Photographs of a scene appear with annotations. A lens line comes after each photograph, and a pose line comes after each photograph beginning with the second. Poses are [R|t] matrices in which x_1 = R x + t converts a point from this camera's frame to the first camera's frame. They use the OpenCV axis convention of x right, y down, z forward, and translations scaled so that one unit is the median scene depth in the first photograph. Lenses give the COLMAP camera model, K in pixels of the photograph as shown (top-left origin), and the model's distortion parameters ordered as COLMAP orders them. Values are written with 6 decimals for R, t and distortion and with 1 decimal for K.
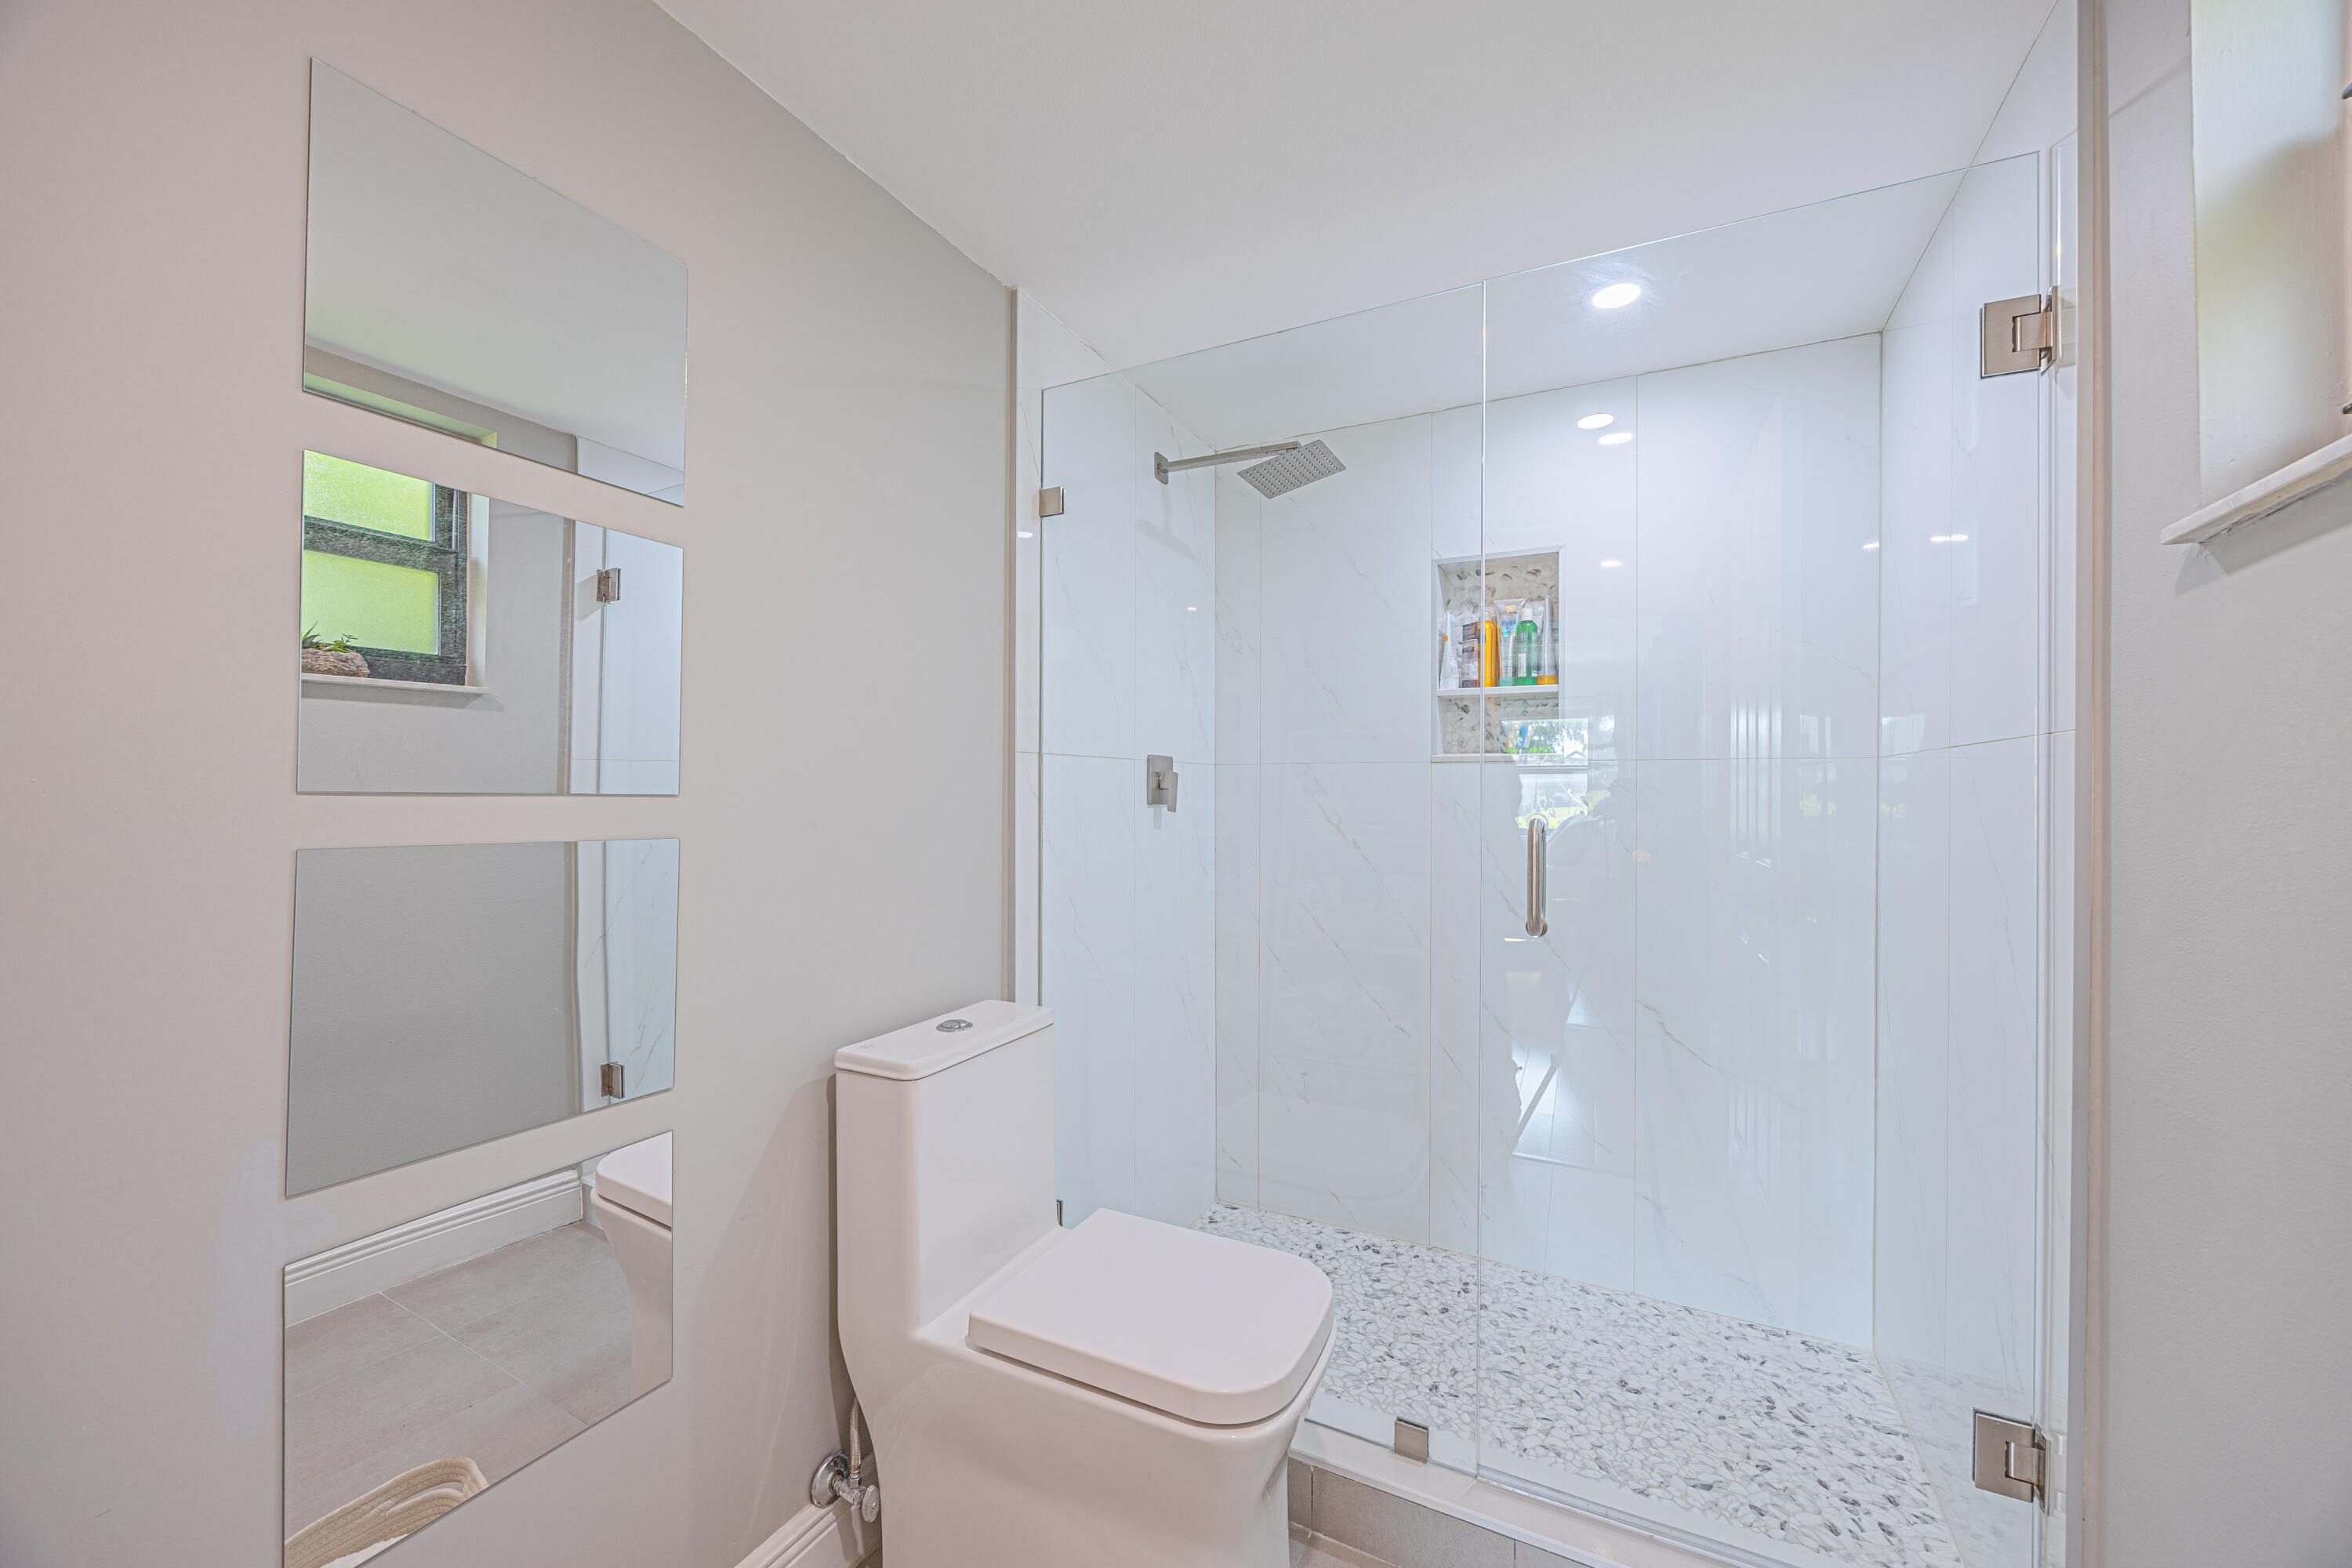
lens RADIAL K [[888.5, 0, 1169.6], [0, 888.5, 786.0], [0, 0, 1]] dist [-0.003641, 0.000020]
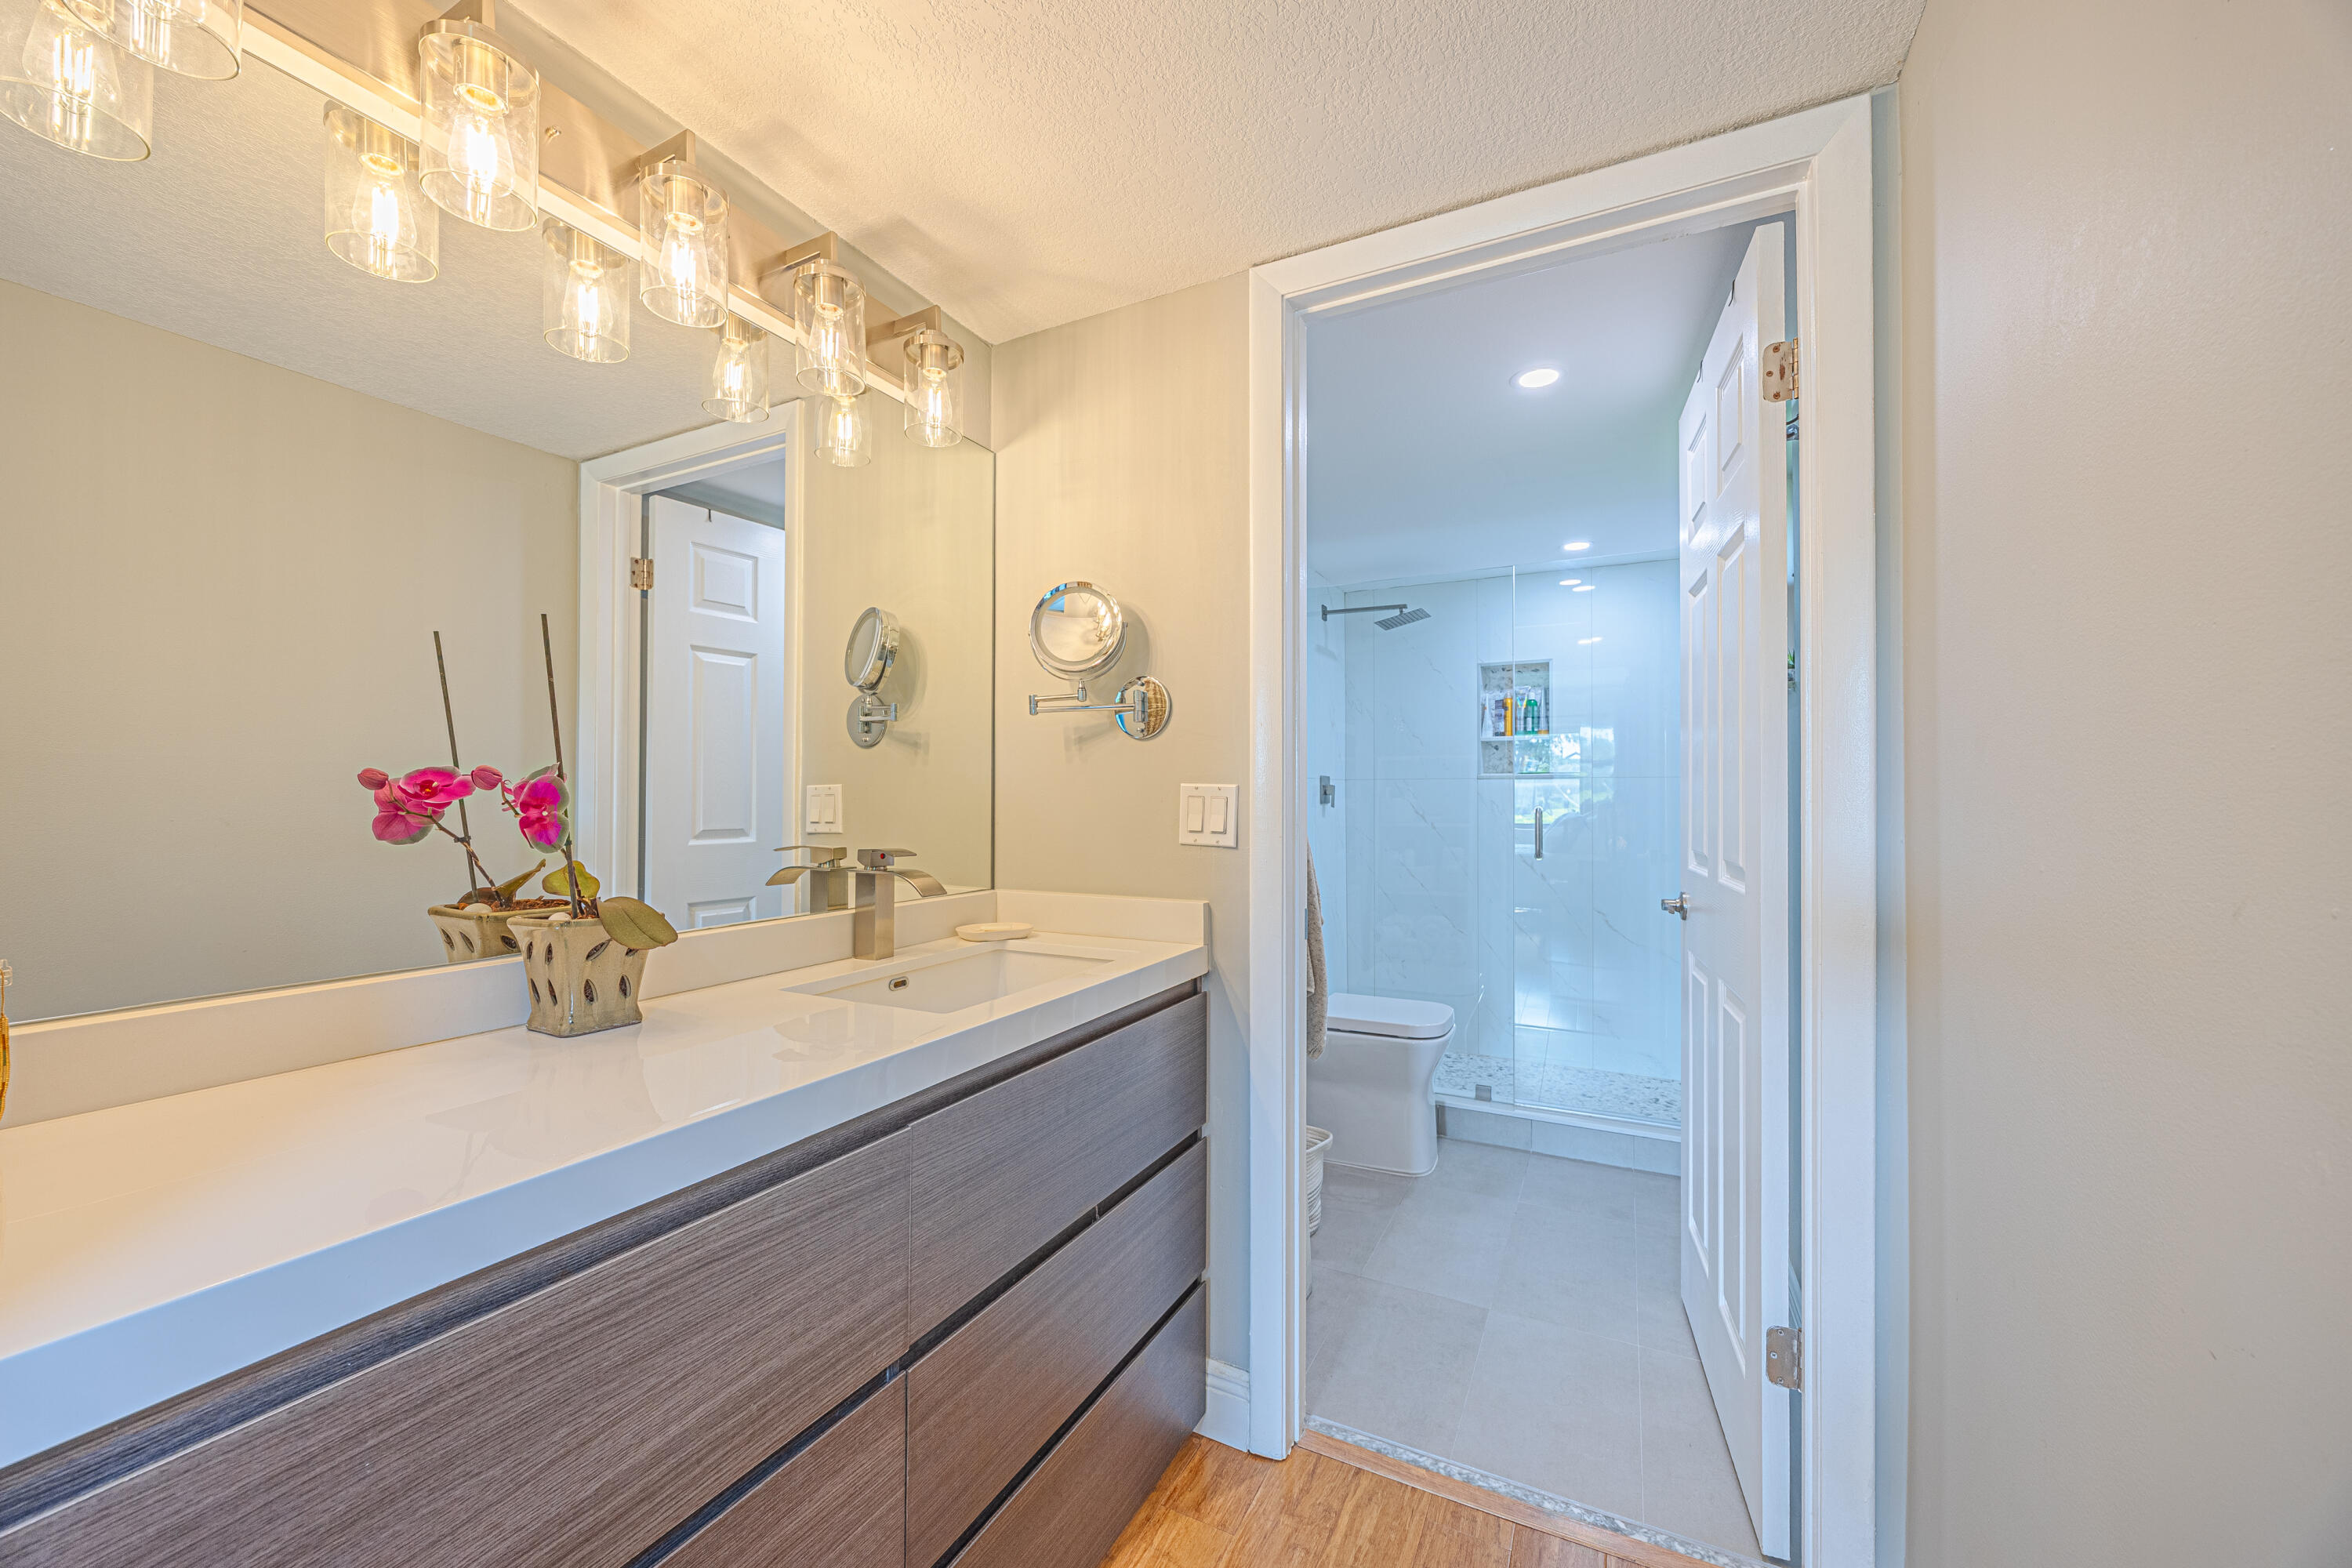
lens RADIAL K [[888.5, 0, 1169.6], [0, 888.5, 786.0], [0, 0, 1]] dist [-0.003641, 0.000020]
pose [[0.999989, -0.004373, 0.001542, -0.317149], [0.004379, 0.999983, -0.003895, -0.008375], [-0.001525, 0.003901, 0.999991, -0.753539]]
